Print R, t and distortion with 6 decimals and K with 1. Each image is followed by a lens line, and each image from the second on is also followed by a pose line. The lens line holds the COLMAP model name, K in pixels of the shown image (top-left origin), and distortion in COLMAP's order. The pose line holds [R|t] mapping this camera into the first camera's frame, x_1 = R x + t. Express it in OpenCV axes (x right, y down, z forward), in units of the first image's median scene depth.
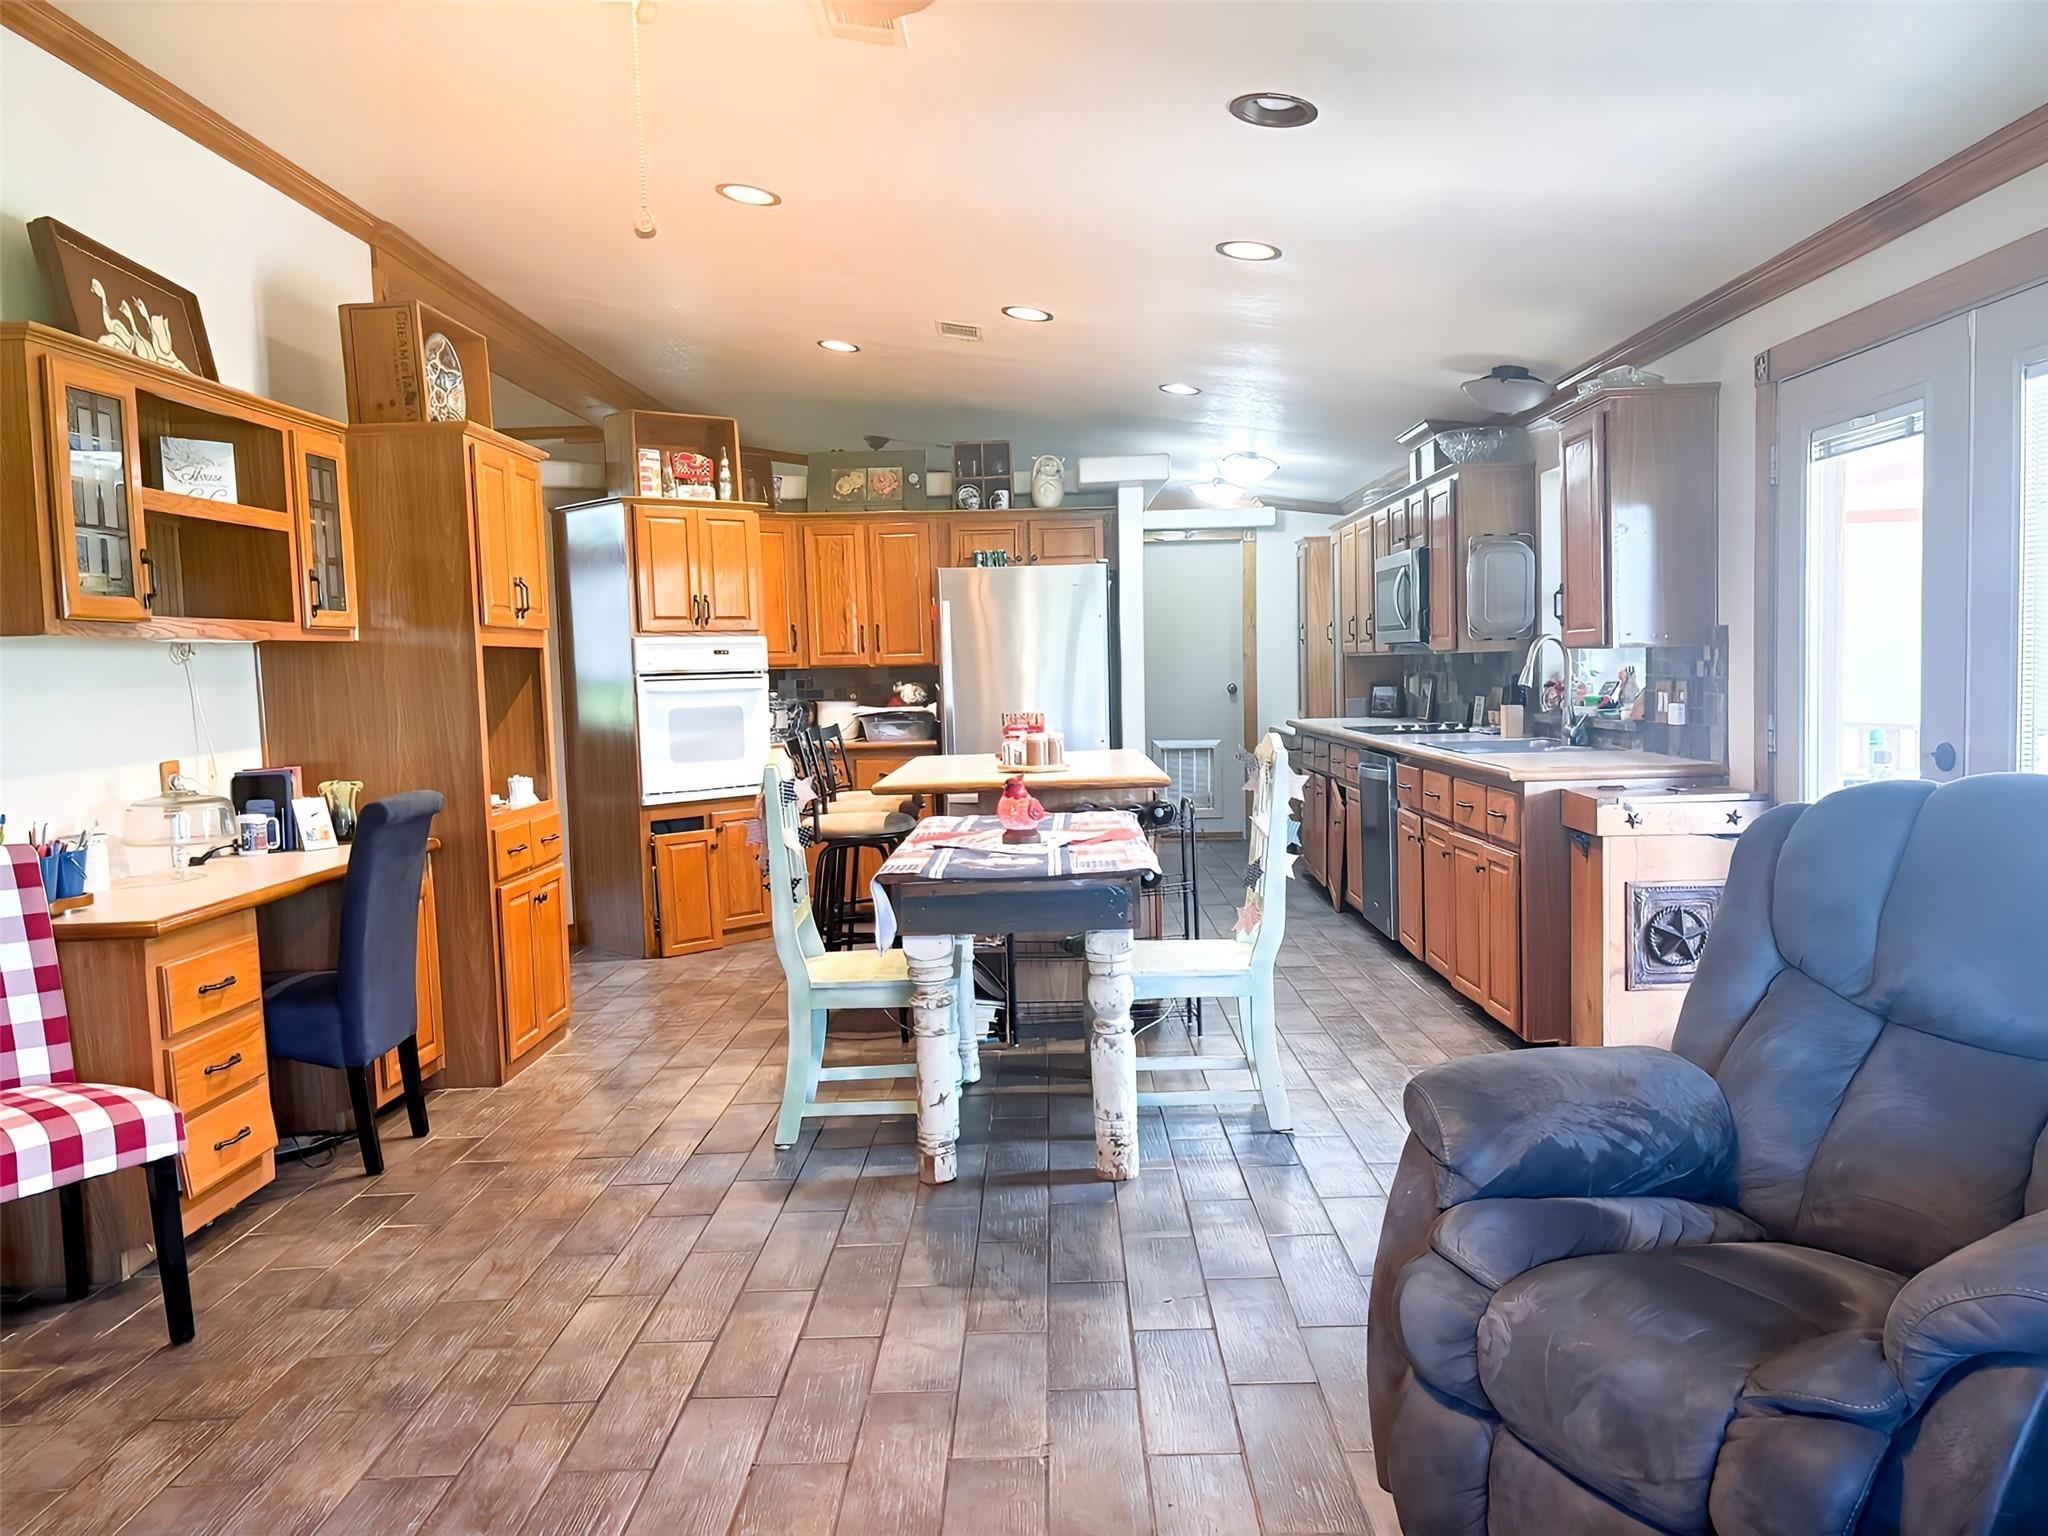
lens RADIAL K [[1536.6, 0, 1024.0], [0, 1536.6, 768.0], [0, 0, 1]] dist [0.012865, 0.000975]
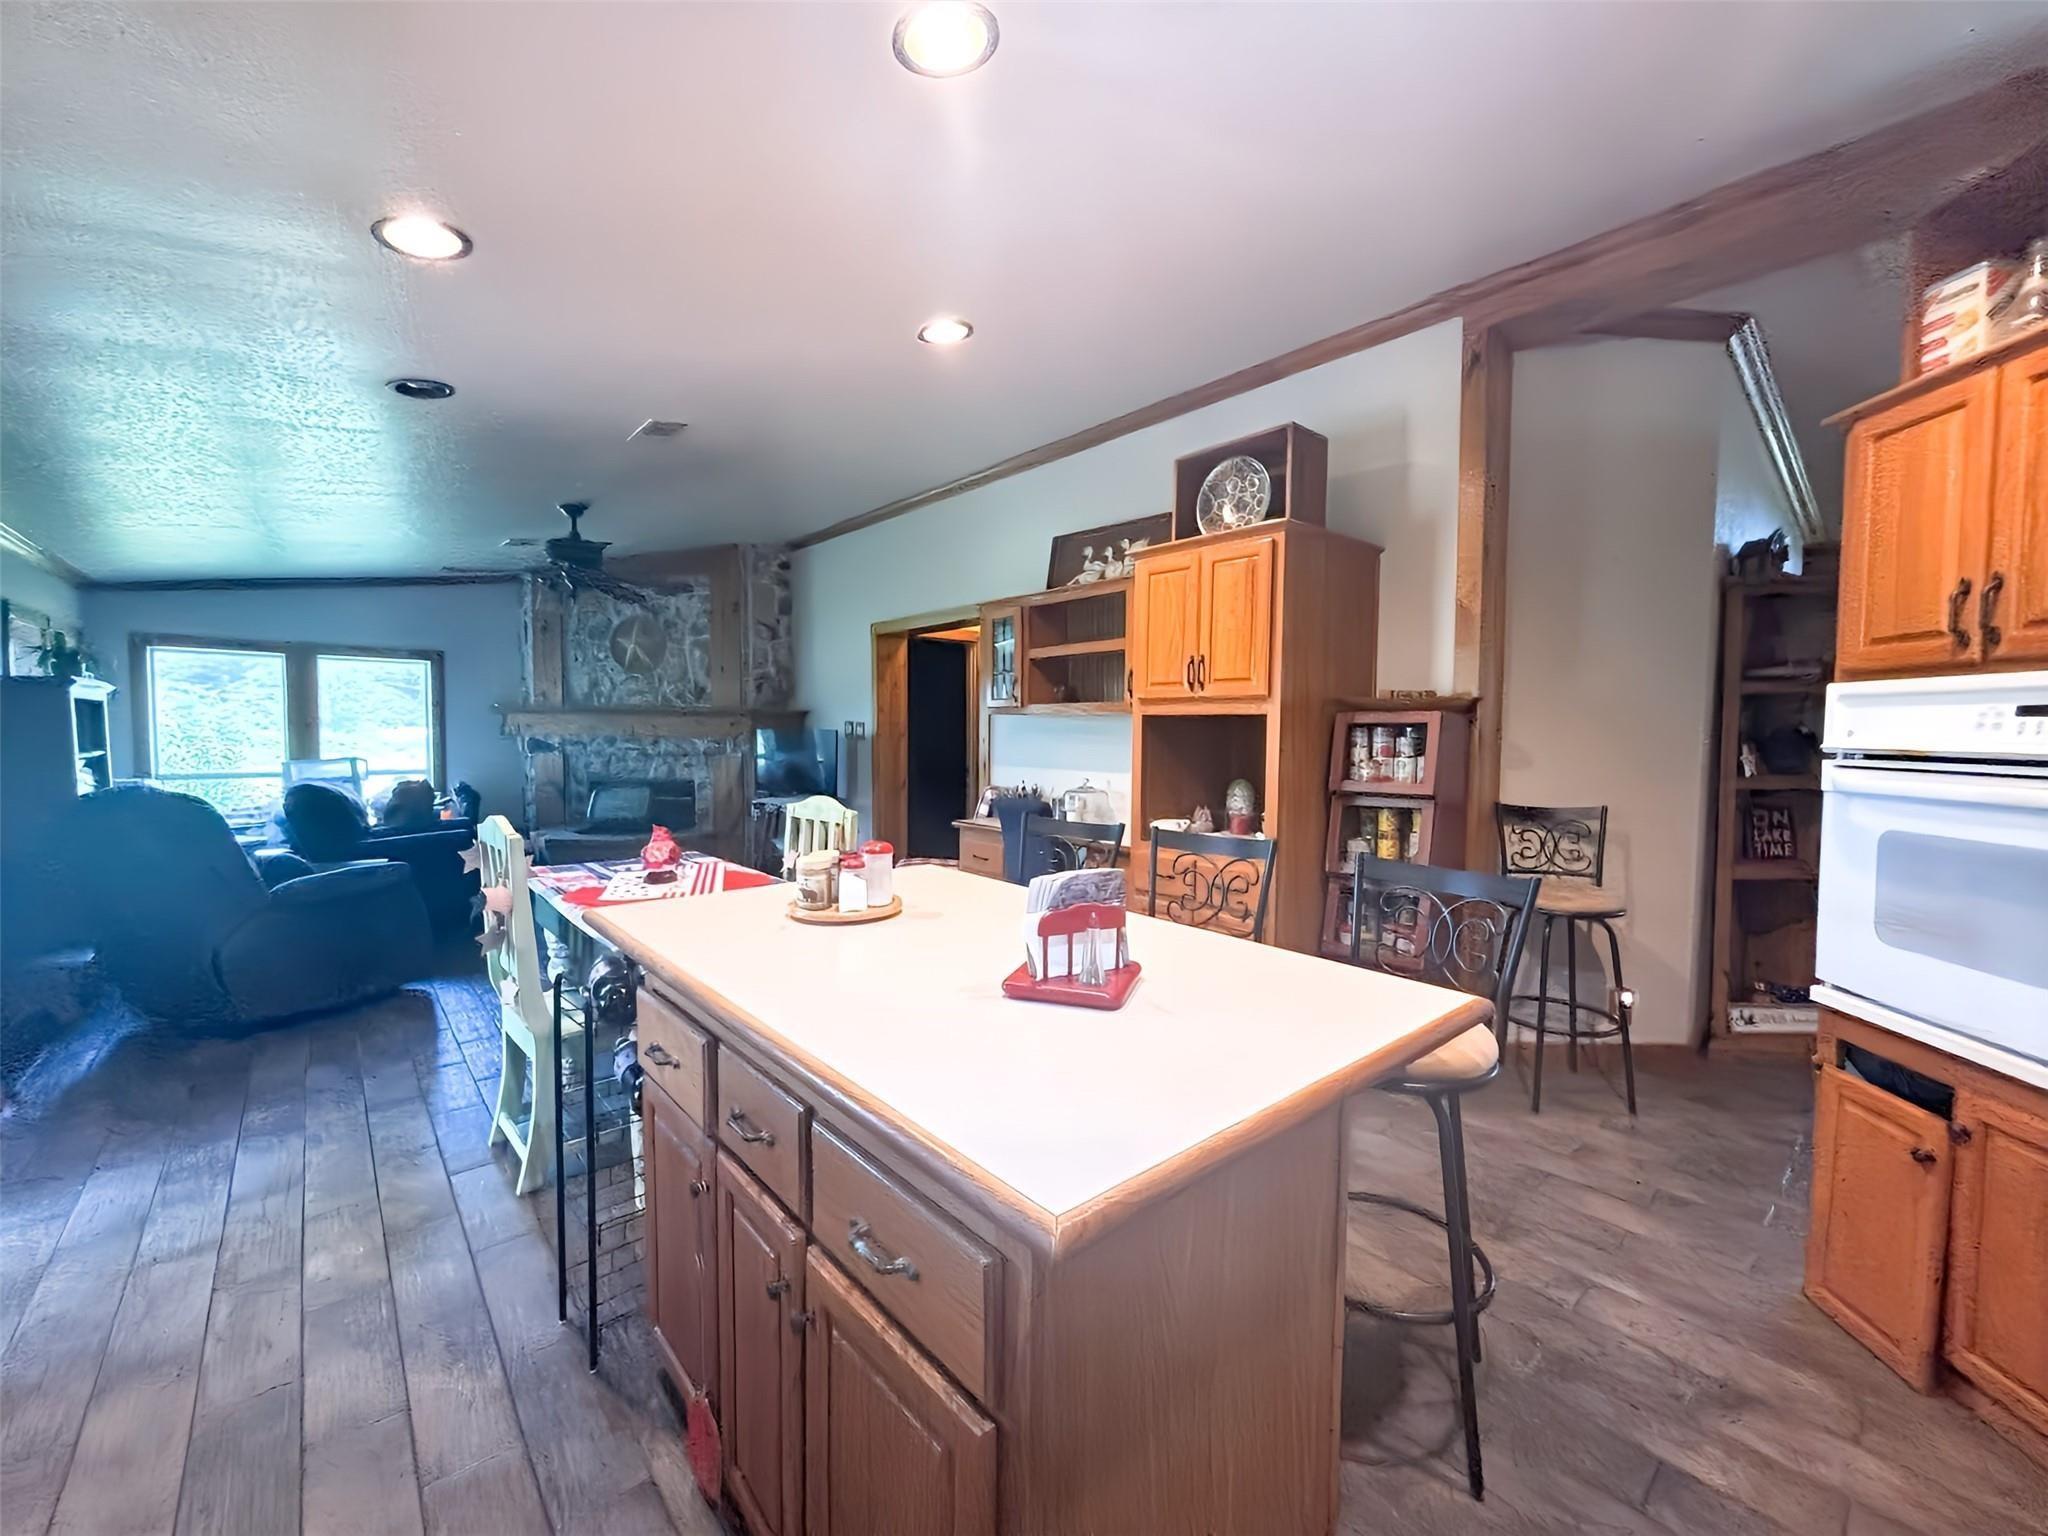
lens RADIAL K [[827.4, 0, 1023.9], [0, 827.4, 763.7], [0, 0, 1]] dist [-0.000694, -0.007134]
pose [[-0.743884, 0.057960, -0.665790, 0.138668], [-0.026358, 0.992913, 0.115886, -0.082193], [0.667788, 0.103755, -0.737085, 1.016614]]
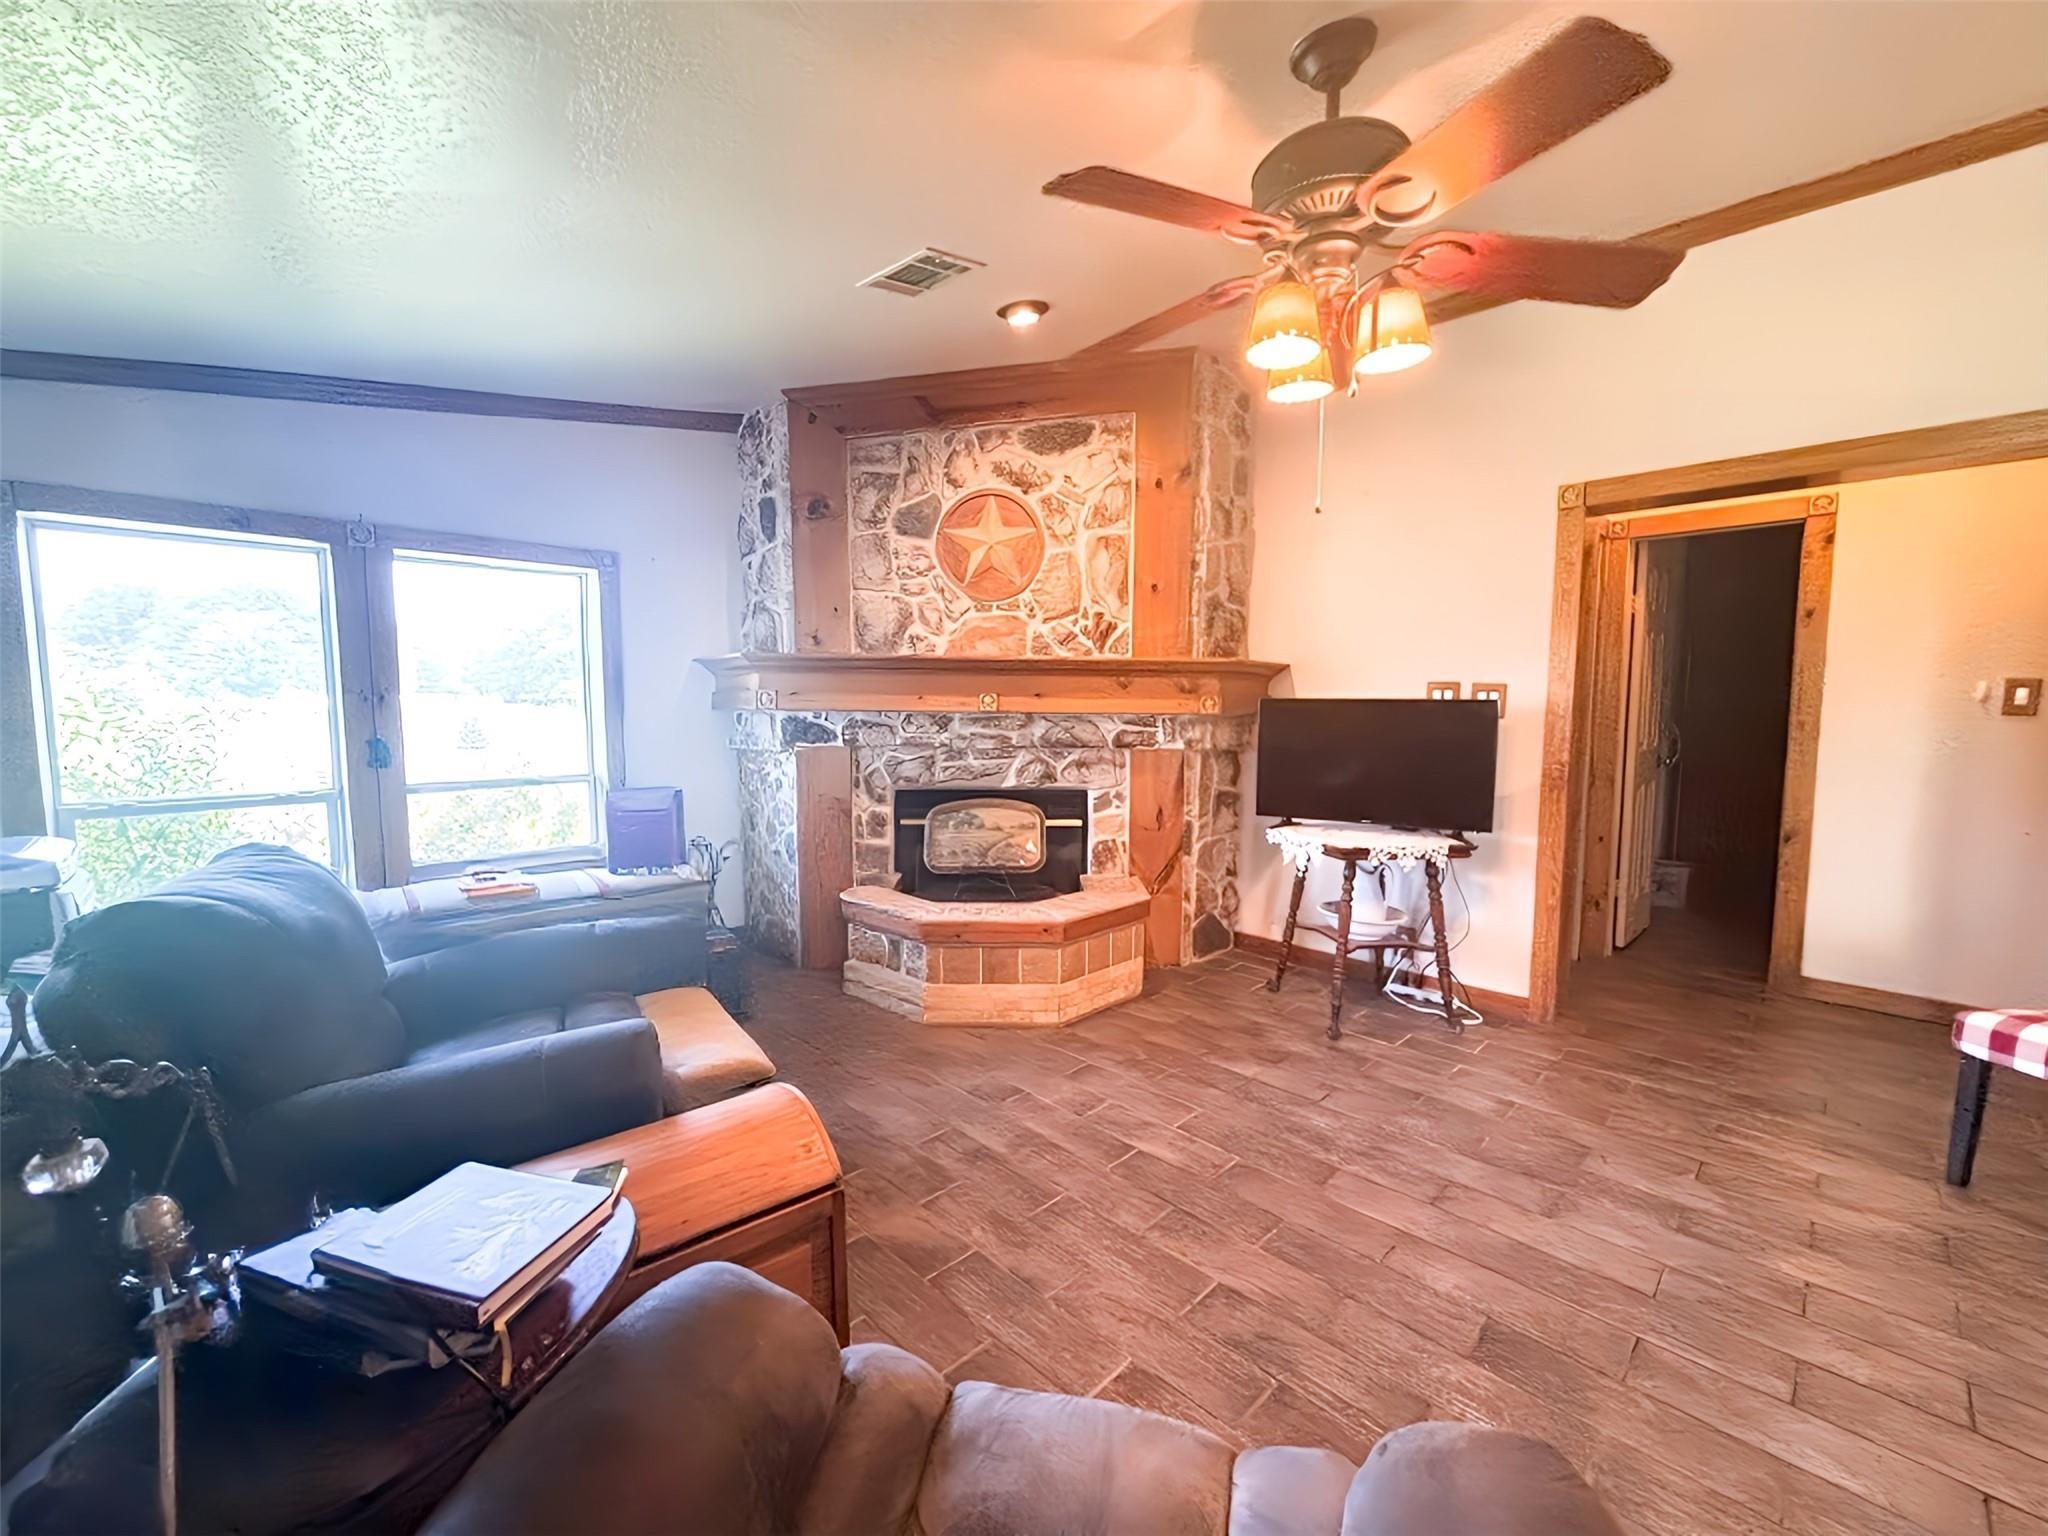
lens RADIAL K [[827.4, 0, 1023.9], [0, 827.4, 763.7], [0, 0, 1]] dist [-0.000694, -0.007134]
pose [[-0.698608, 0.095711, -0.709074, 0.198295], [-0.026461, 0.986879, 0.159279, -0.039605], [0.715015, 0.130037, -0.686909, 0.332103]]
